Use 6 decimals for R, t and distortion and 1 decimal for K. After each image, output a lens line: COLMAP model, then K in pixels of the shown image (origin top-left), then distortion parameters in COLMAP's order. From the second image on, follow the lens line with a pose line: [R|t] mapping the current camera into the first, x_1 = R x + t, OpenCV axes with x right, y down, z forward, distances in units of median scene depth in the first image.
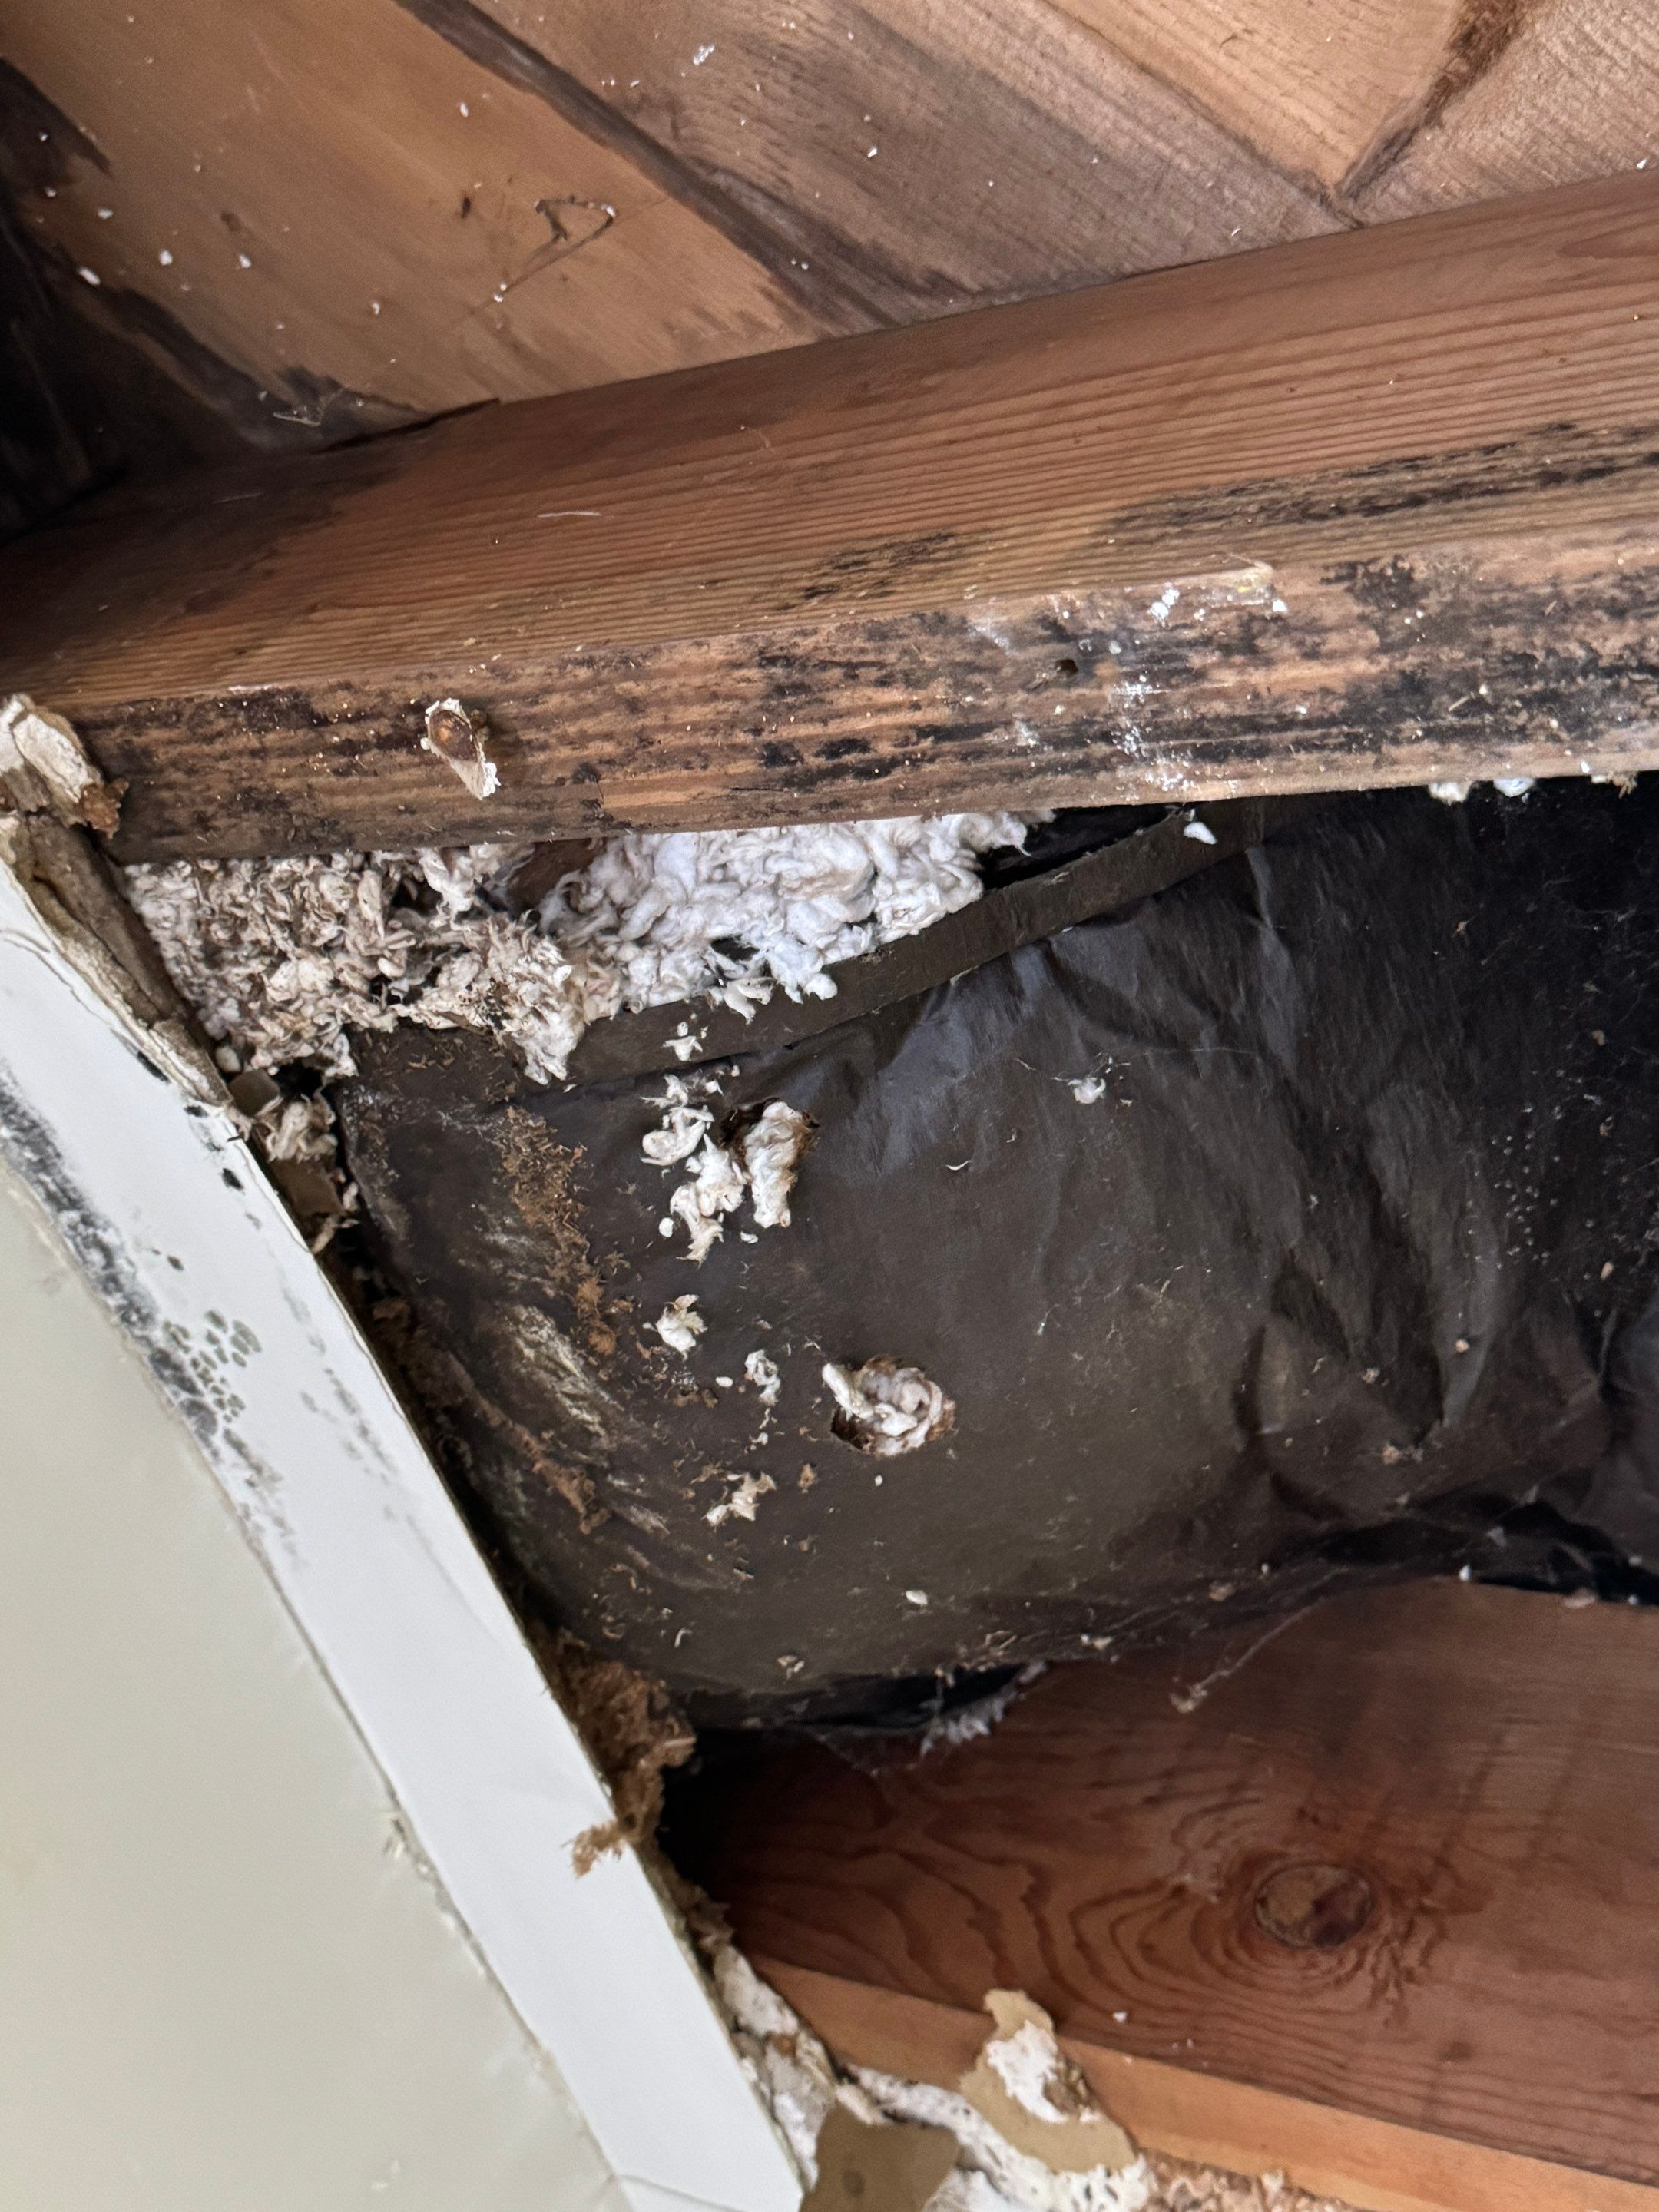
lens RADIAL K [[2896.9, 0, 756.8], [0, 2896.9, 1115.7], [0, 0, 1]] dist [0.208462, -0.545766]
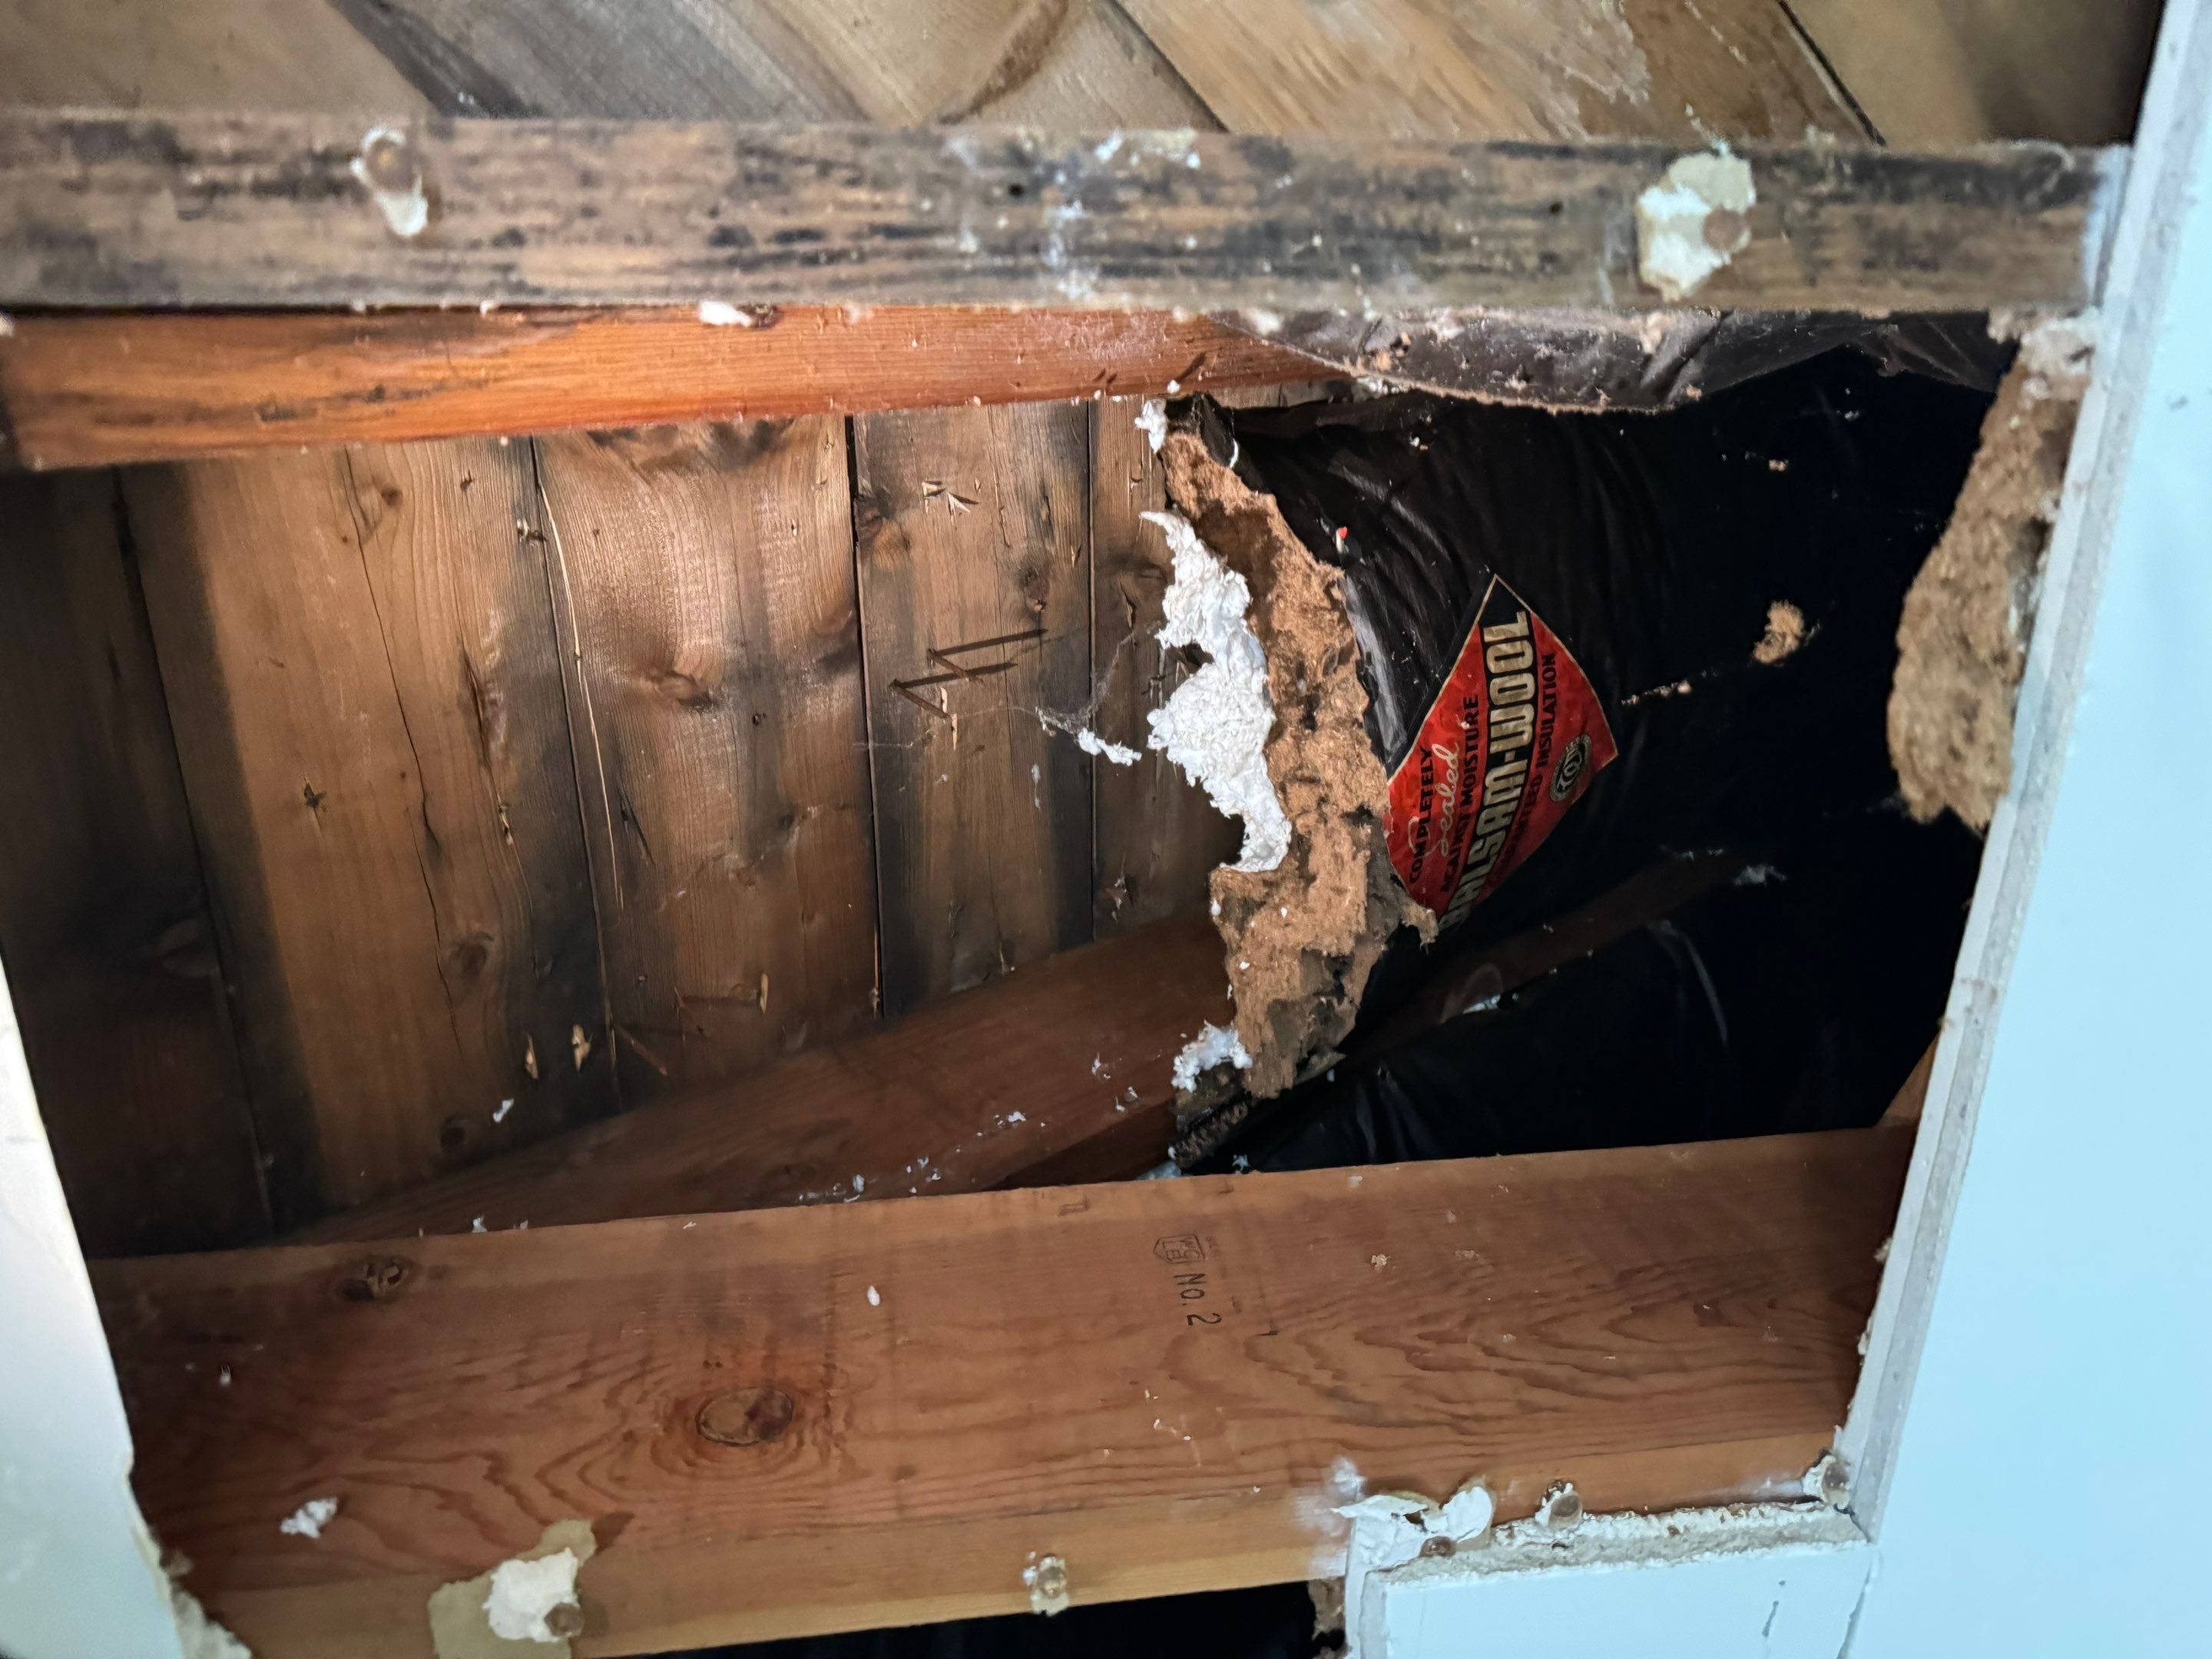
lens RADIAL K [[1628.9, 0, 1131.1], [0, 1628.9, 827.8], [0, 0, 1]] dist [0.103498, -0.172595]
pose [[0.697780, 0.118032, 0.706521, -0.284759], [0.091072, 0.963708, -0.250943, 0.258911], [-0.710499, 0.239447, 0.661707, 0.400613]]
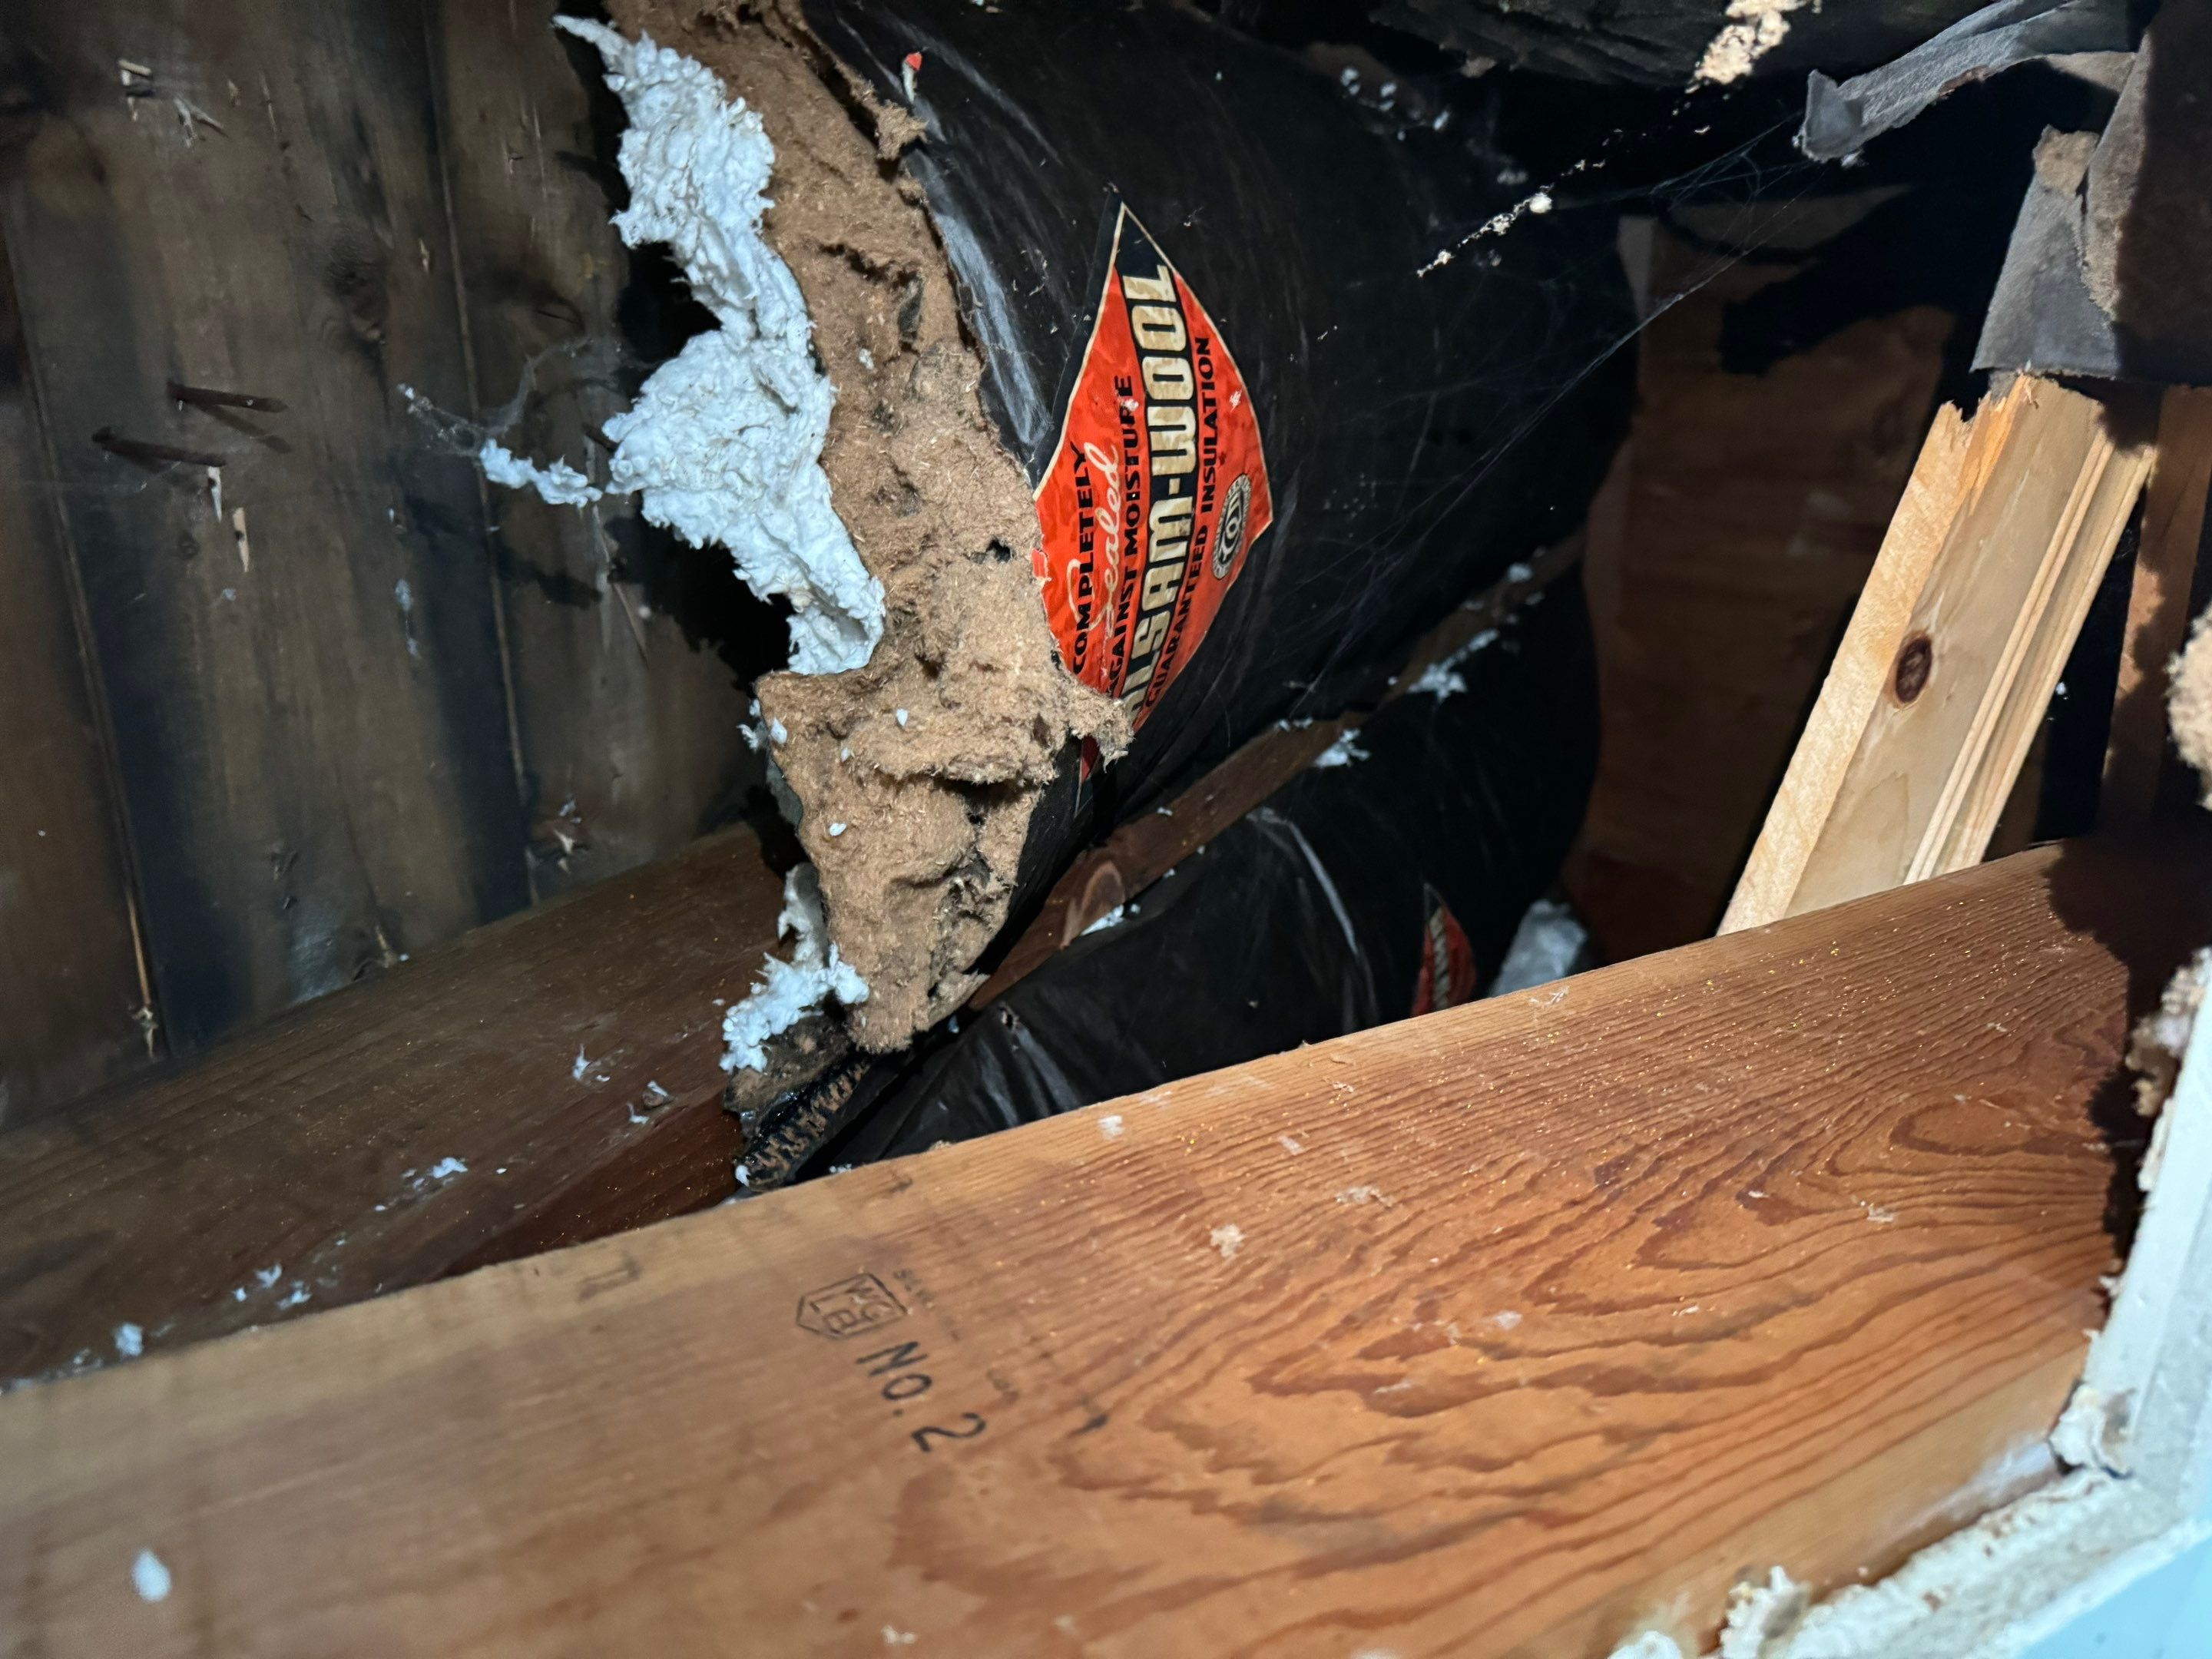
lens RADIAL K [[1628.9, 0, 1131.1], [0, 1628.9, 827.8], [0, 0, 1]] dist [0.103498, -0.172595]
pose [[0.417908, 0.078467, 0.905094, 0.043950], [0.304591, 0.926499, -0.220961, 0.260123], [-0.855907, 0.368025, 0.363291, 0.794202]]
